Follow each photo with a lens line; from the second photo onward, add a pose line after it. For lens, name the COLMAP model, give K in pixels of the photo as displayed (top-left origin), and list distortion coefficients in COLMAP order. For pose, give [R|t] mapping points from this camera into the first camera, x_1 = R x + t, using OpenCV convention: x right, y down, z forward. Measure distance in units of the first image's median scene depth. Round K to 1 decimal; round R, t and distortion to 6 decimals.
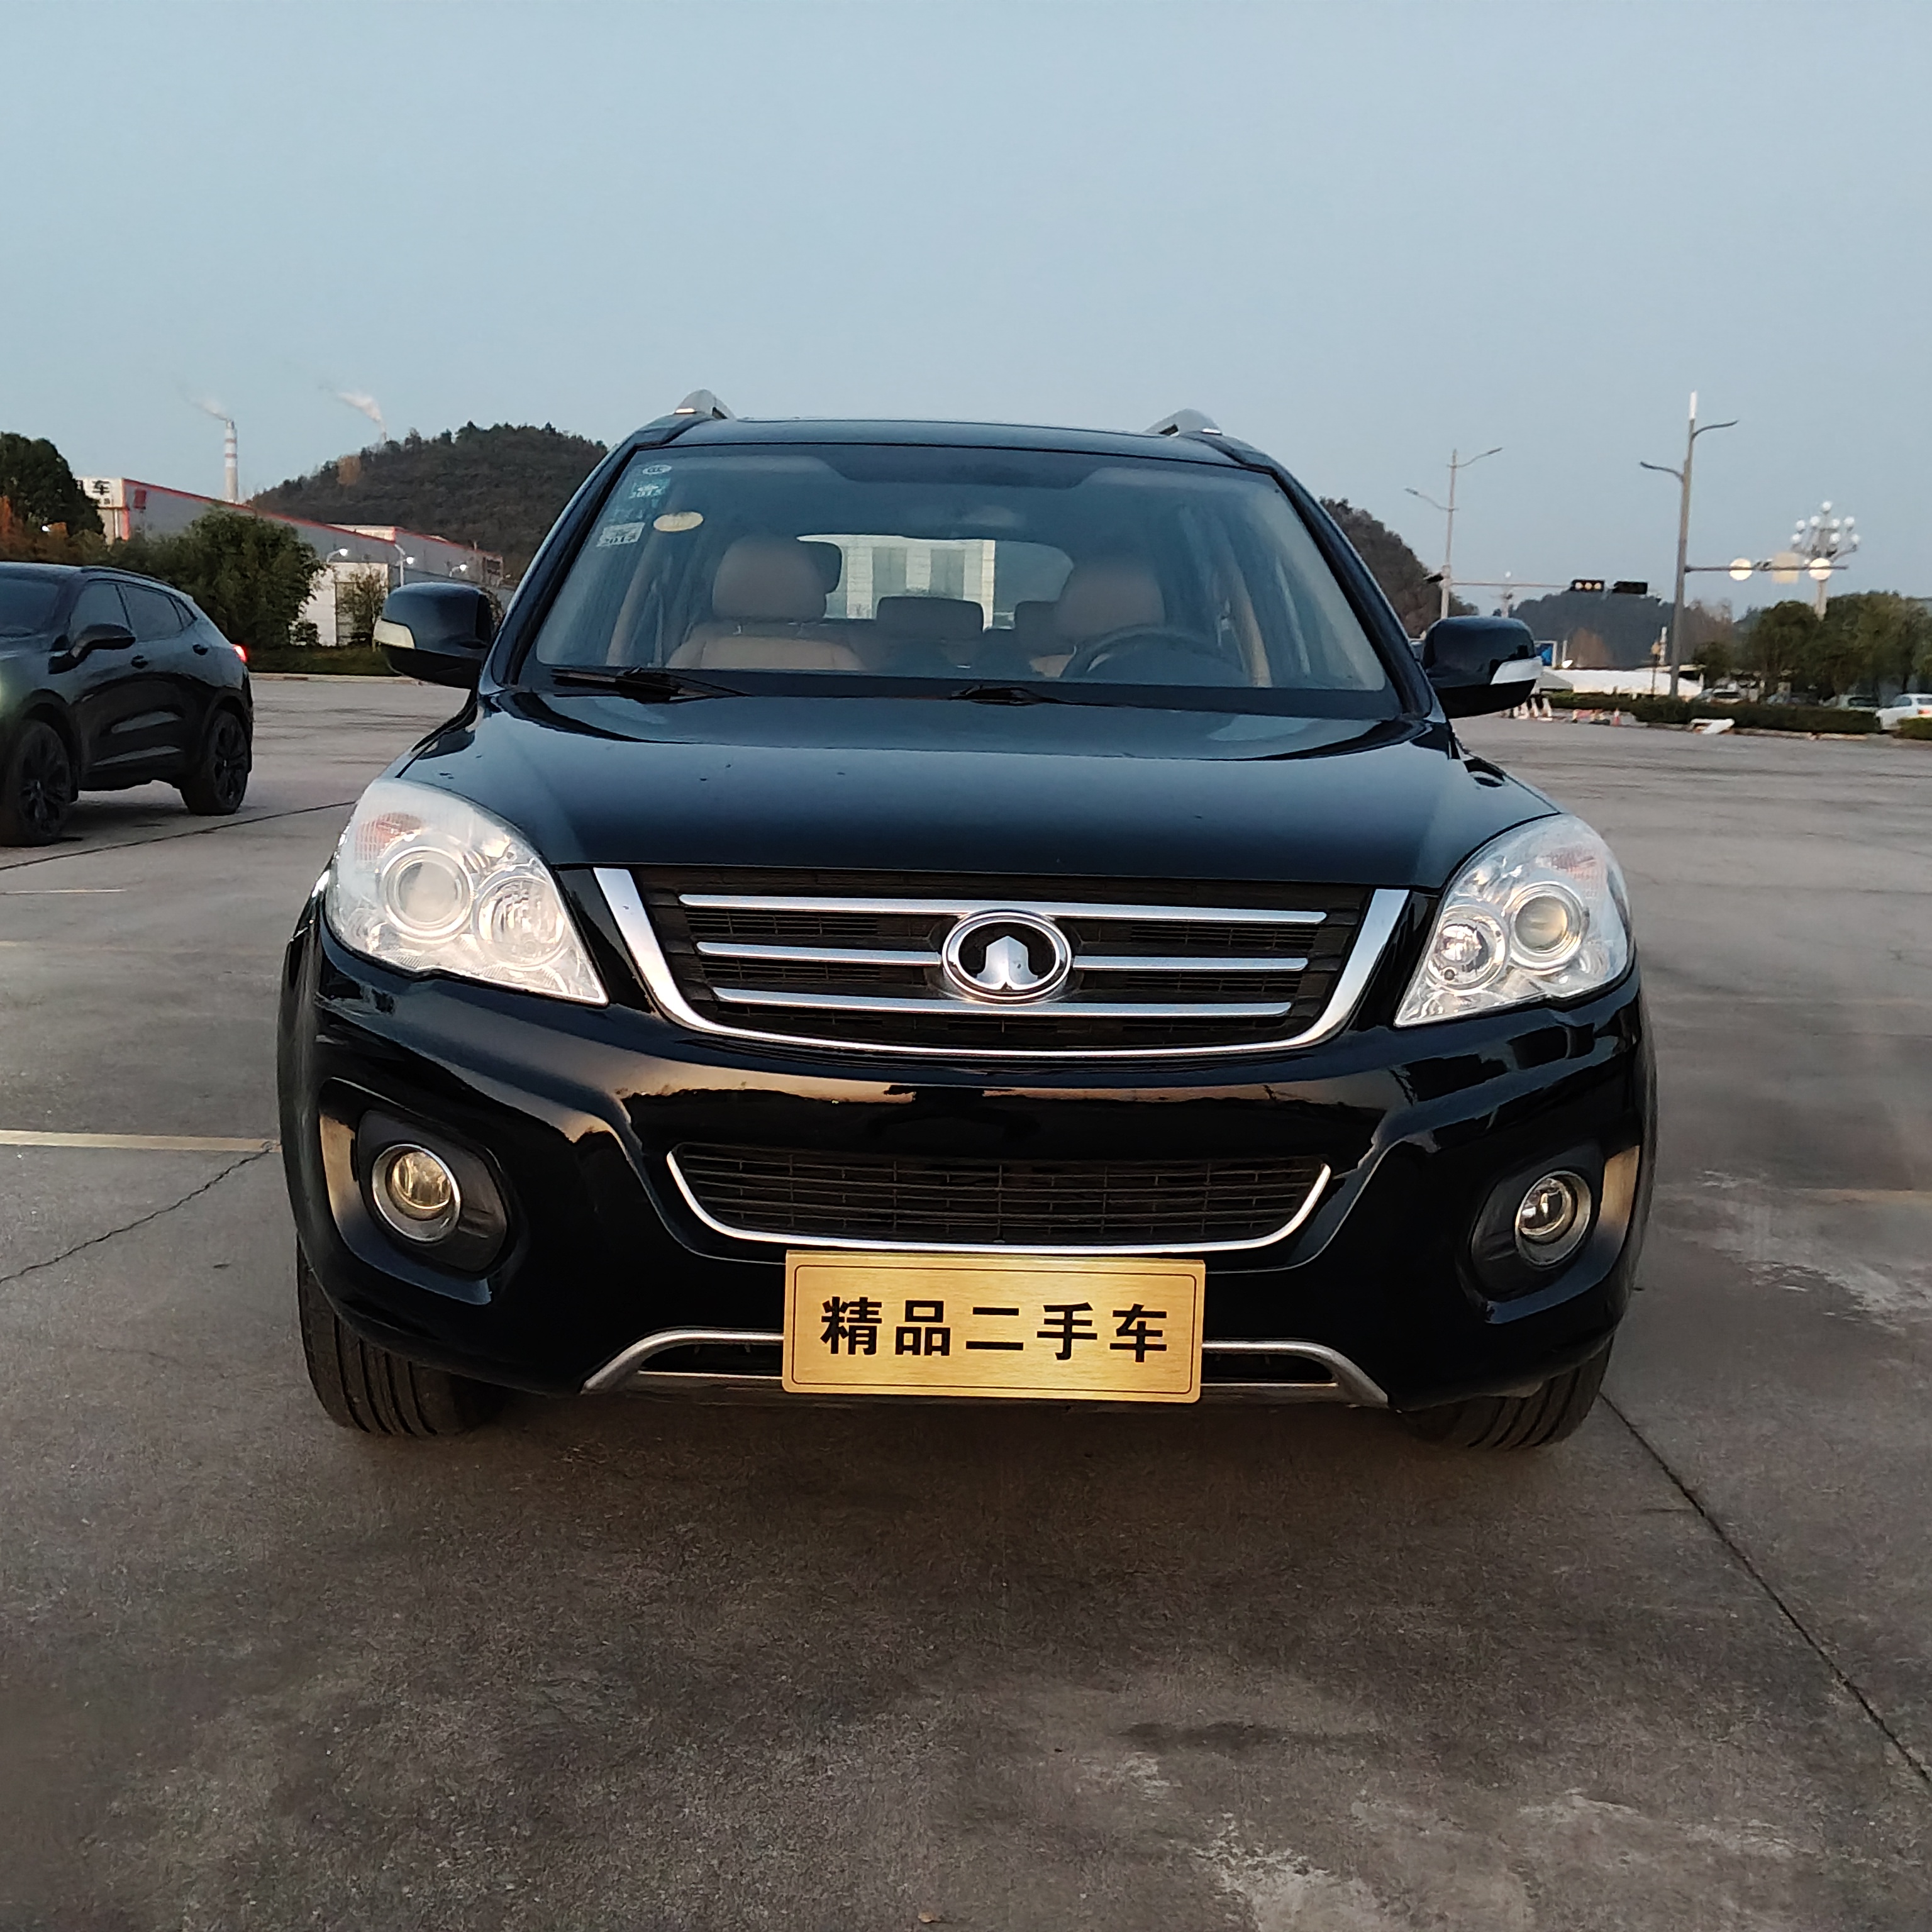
lens RADIAL K [[2097.0, 0, 964.6], [0, 2097.0, 915.7], [0, 0, 1]] dist [0.056912, -0.137413]
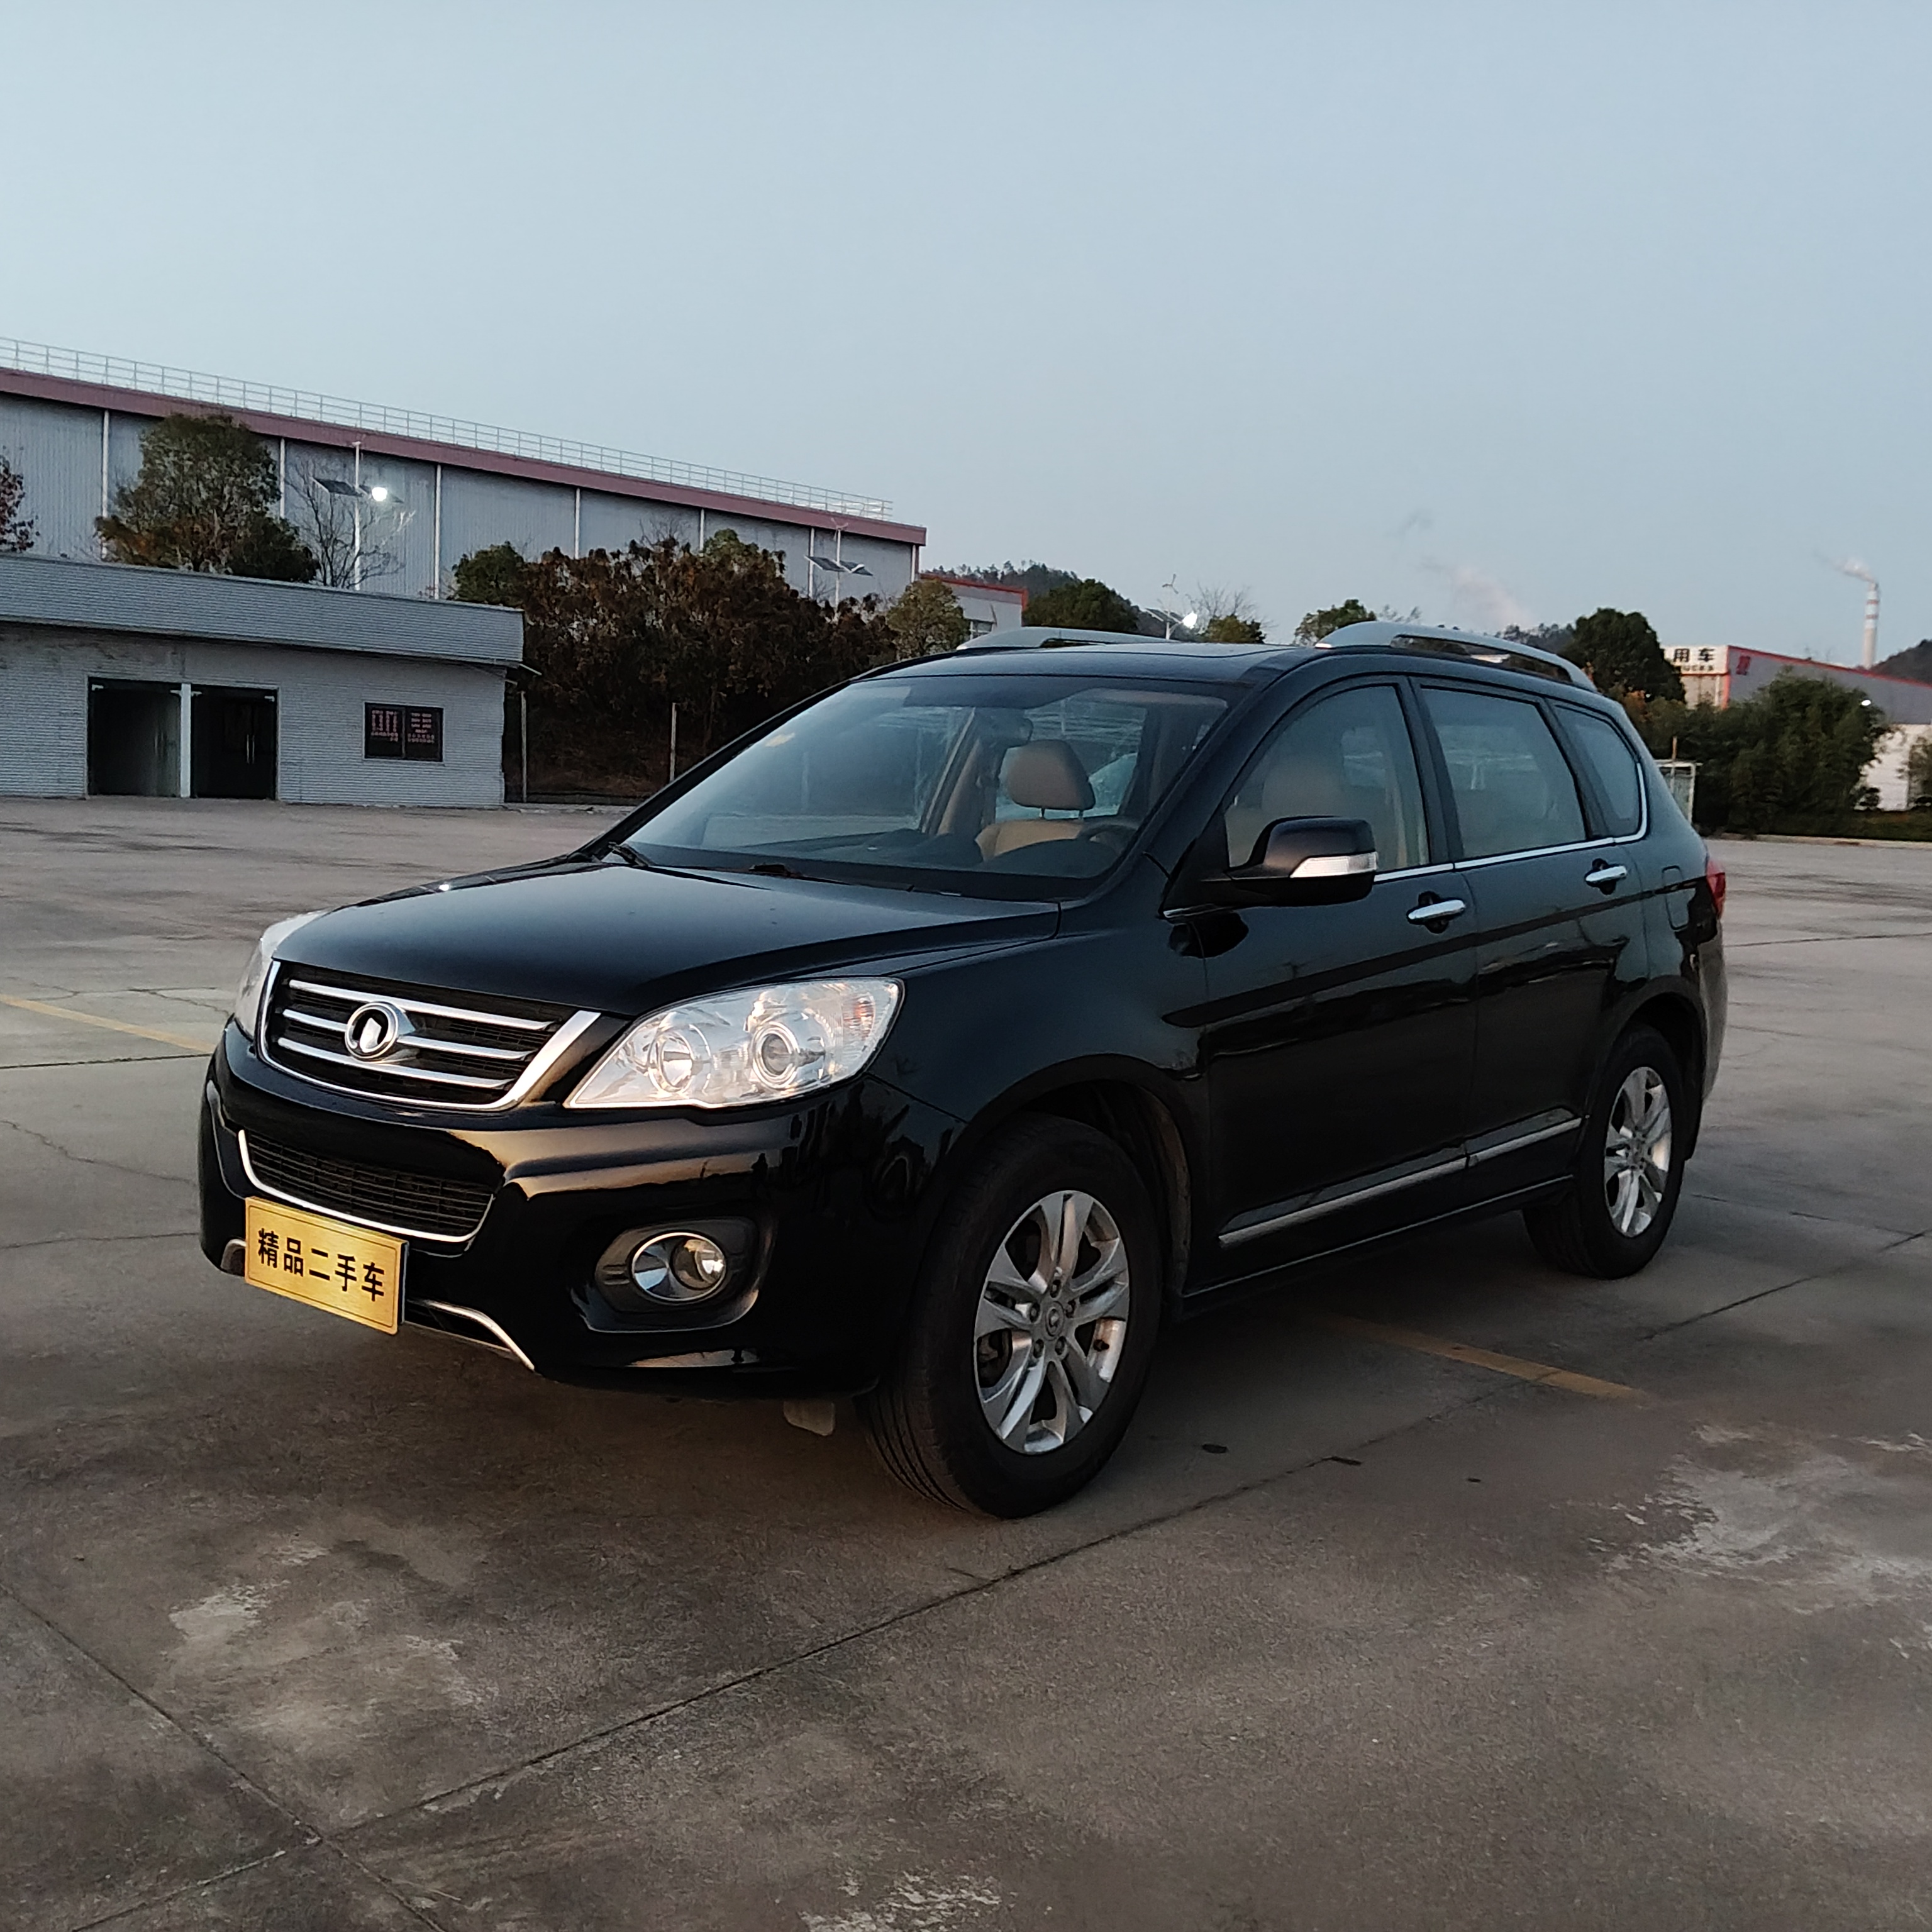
lens RADIAL K [[2082.6, 0, 968.5], [0, 2082.6, 970.7], [0, 0, 1]] dist [0.137158, -0.399861]
pose [[0.746562, 0.065586, -0.662076, 1.391472], [-0.098687, 0.995037, -0.012710, -0.049452], [0.657957, 0.074827, 0.749329, 0.120698]]
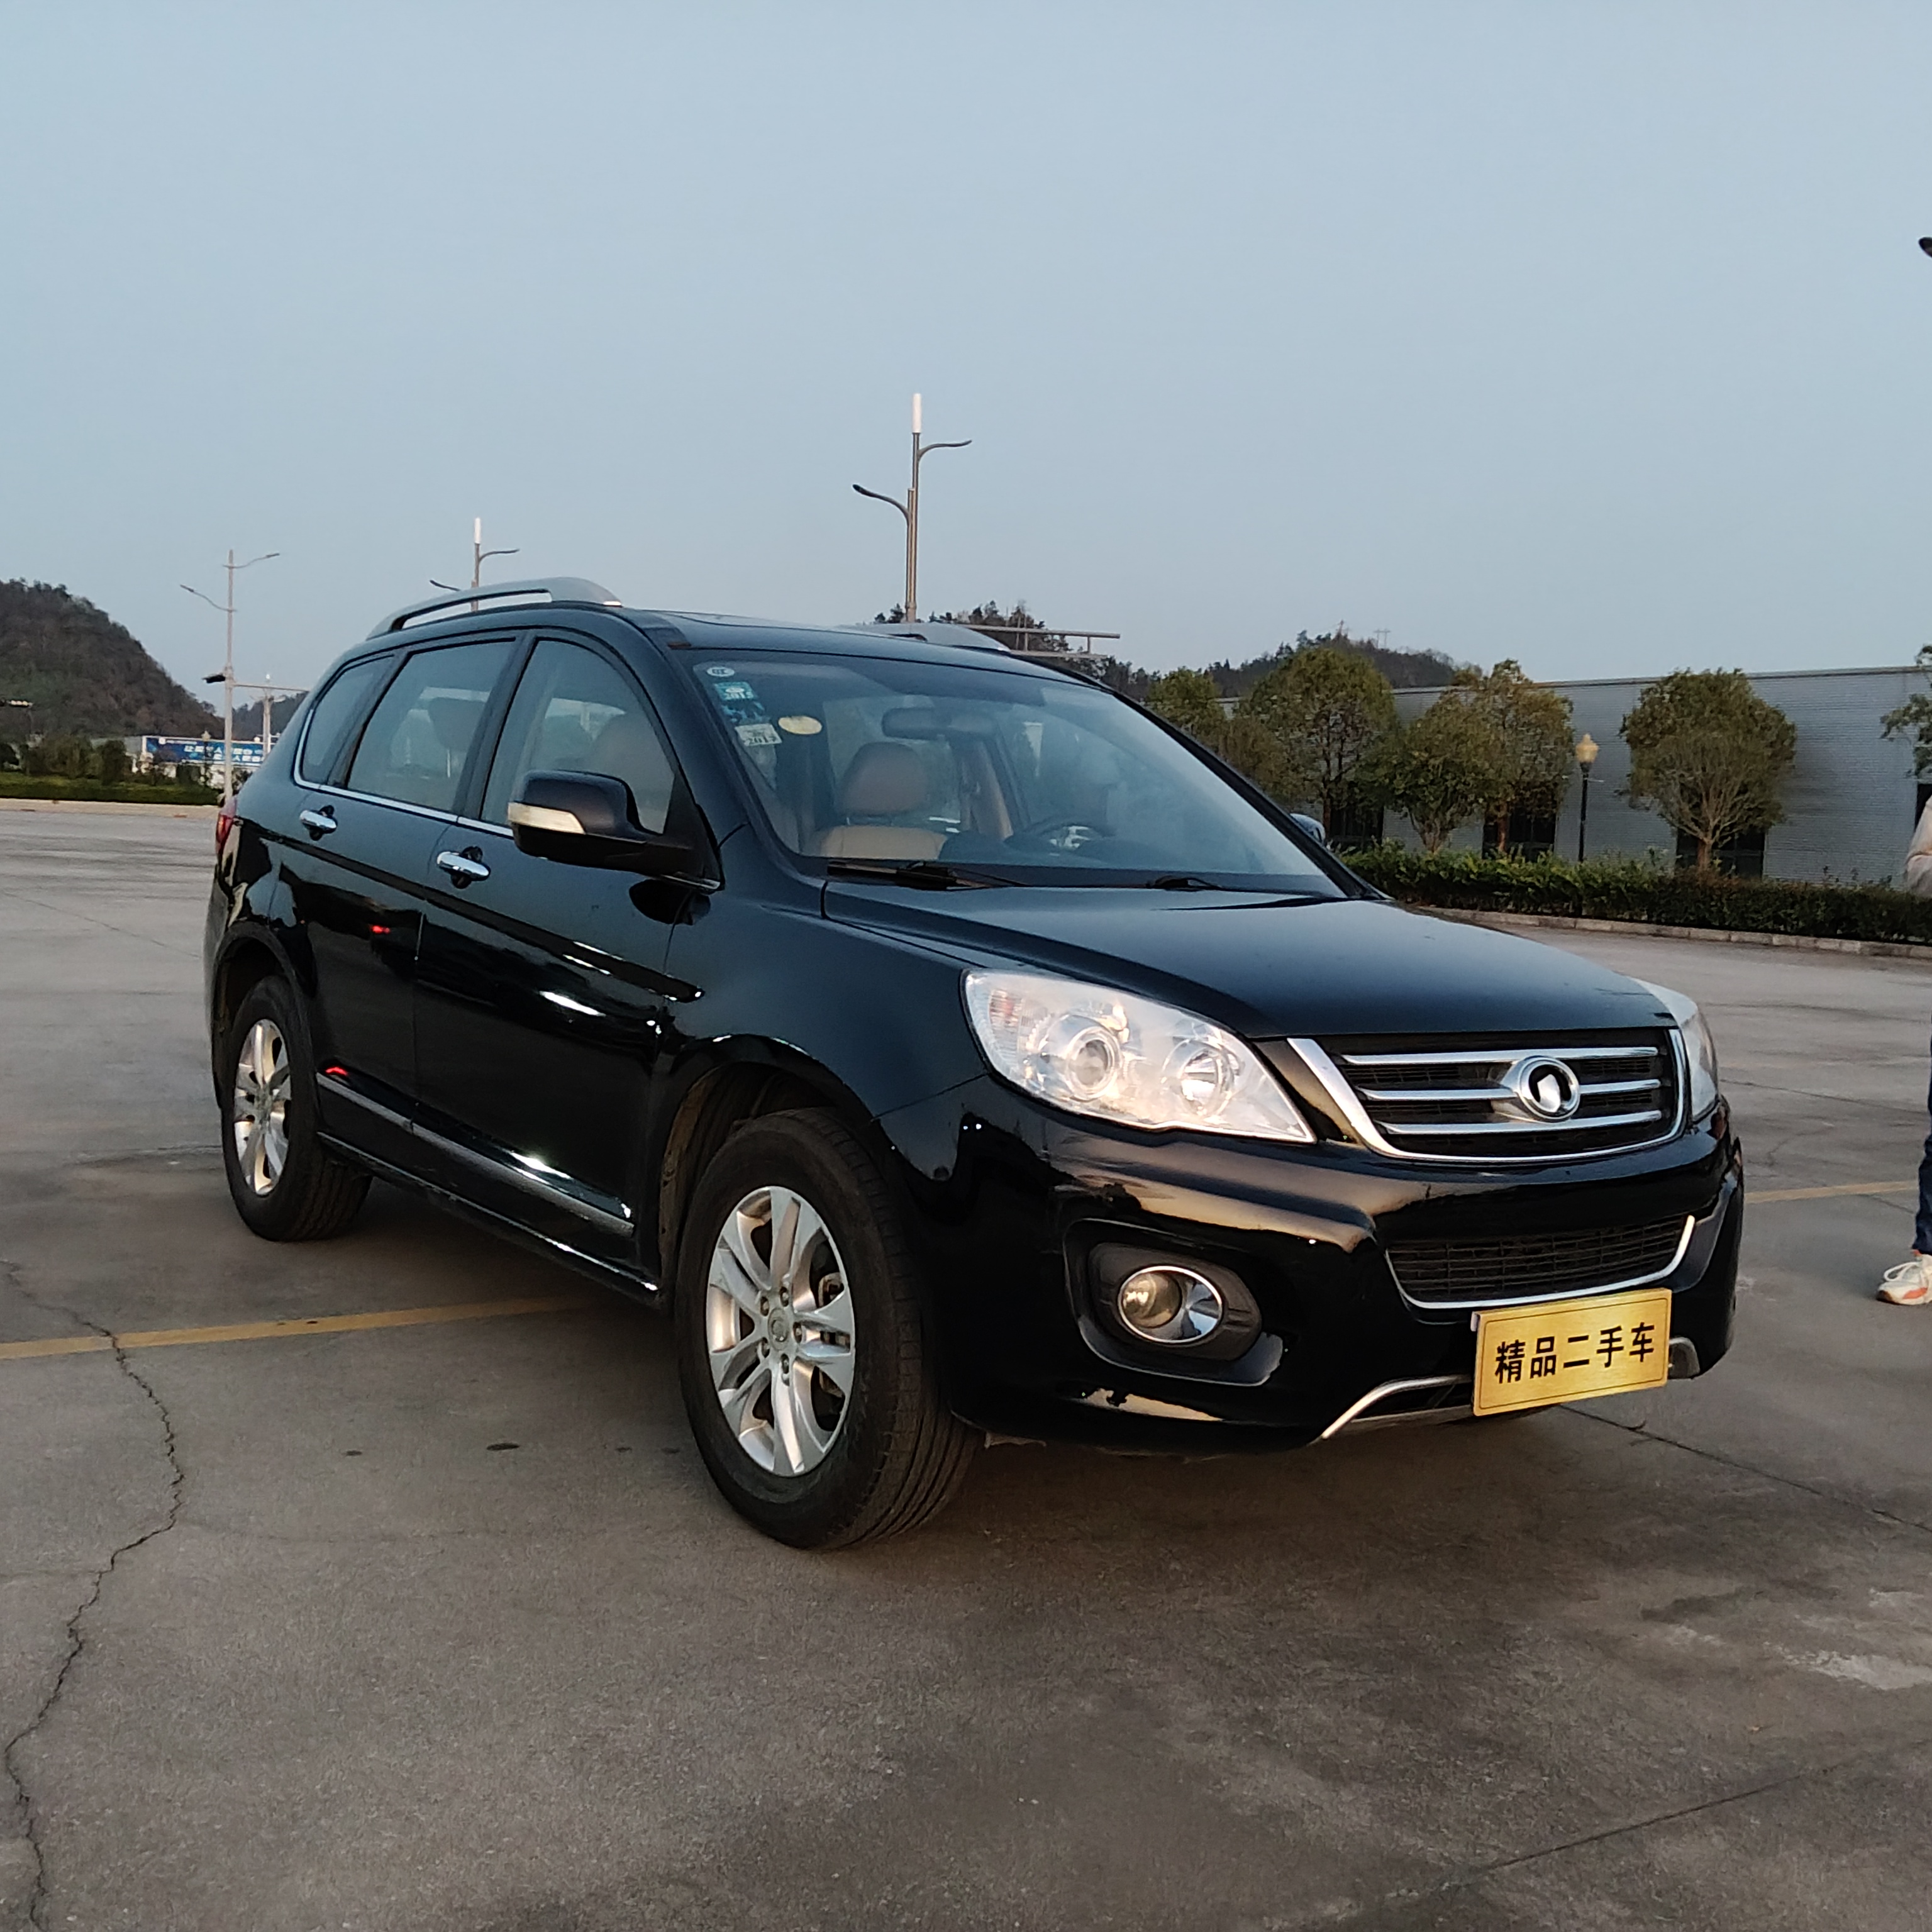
lens RADIAL K [[2082.6, 0, 968.5], [0, 2082.6, 970.7], [0, 0, 1]] dist [0.137158, -0.399861]
pose [[0.833063, -0.025718, 0.552580, -1.096651], [0.038138, 0.999212, -0.010992, -0.060125], [-0.551862, 0.030231, 0.833387, 0.032483]]
